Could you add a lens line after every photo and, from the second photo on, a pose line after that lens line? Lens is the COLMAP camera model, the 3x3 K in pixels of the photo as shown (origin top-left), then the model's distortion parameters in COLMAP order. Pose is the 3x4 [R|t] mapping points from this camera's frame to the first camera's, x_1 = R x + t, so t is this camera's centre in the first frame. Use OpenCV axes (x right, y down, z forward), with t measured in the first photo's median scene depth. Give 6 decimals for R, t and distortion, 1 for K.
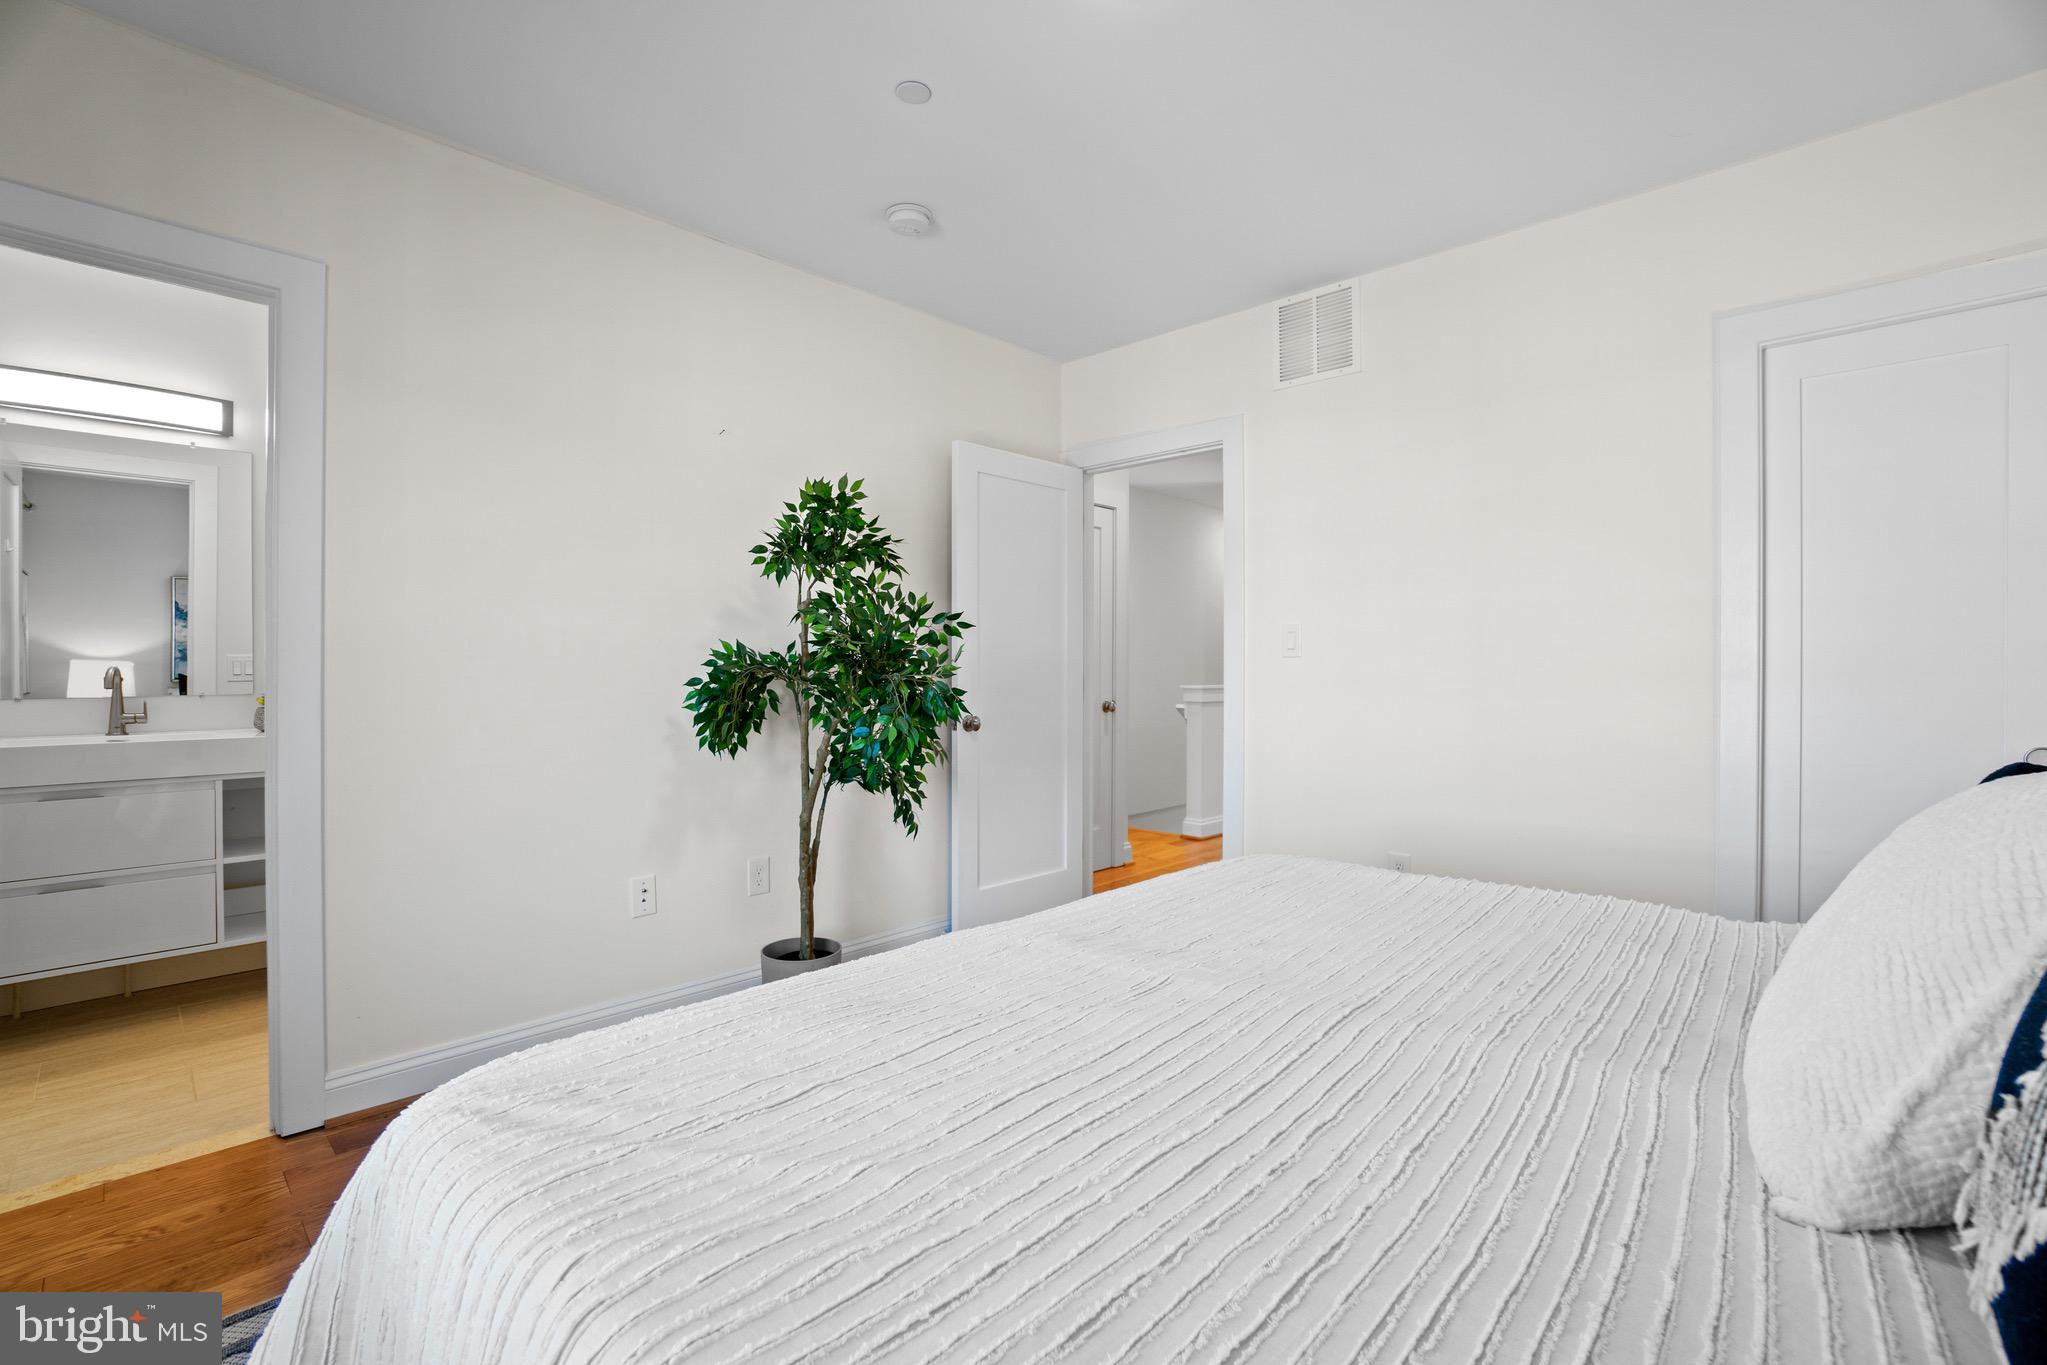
lens RADIAL K [[889.8, 0, 1013.6], [0, 889.8, 676.5], [0, 0, 1]] dist [-0.016271, 0.000247]
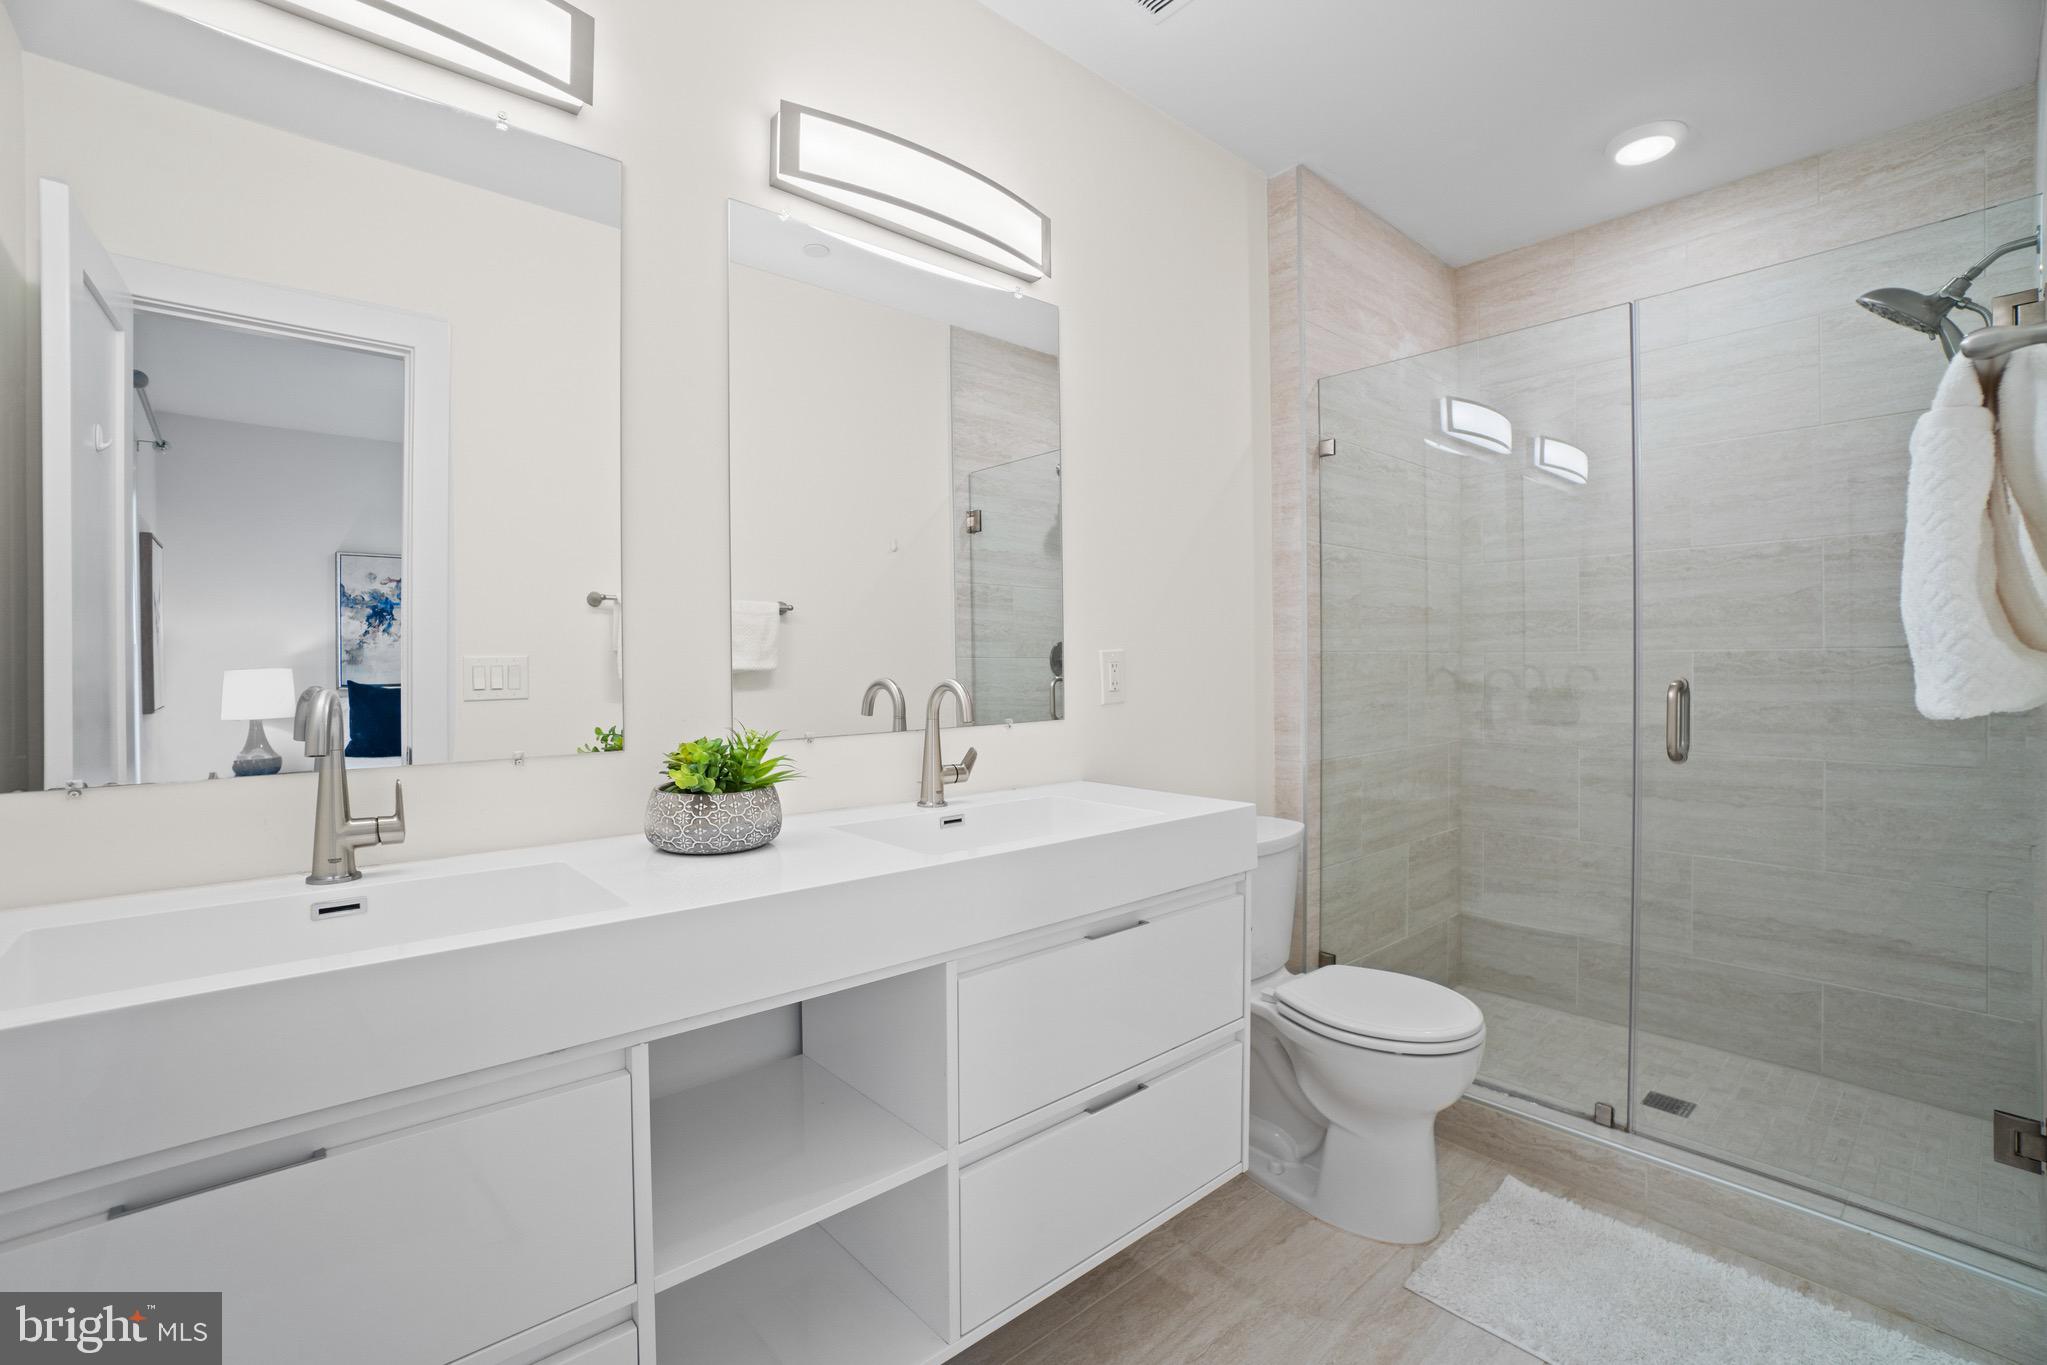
lens RADIAL K [[889.8, 0, 1013.6], [0, 889.8, 676.5], [0, 0, 1]] dist [-0.016271, 0.000247]
pose [[0.996125, -0.001453, -0.087939, -0.676543], [0.002245, 0.999958, 0.008904, -0.019181], [0.087922, -0.009067, 0.996086, 0.628881]]
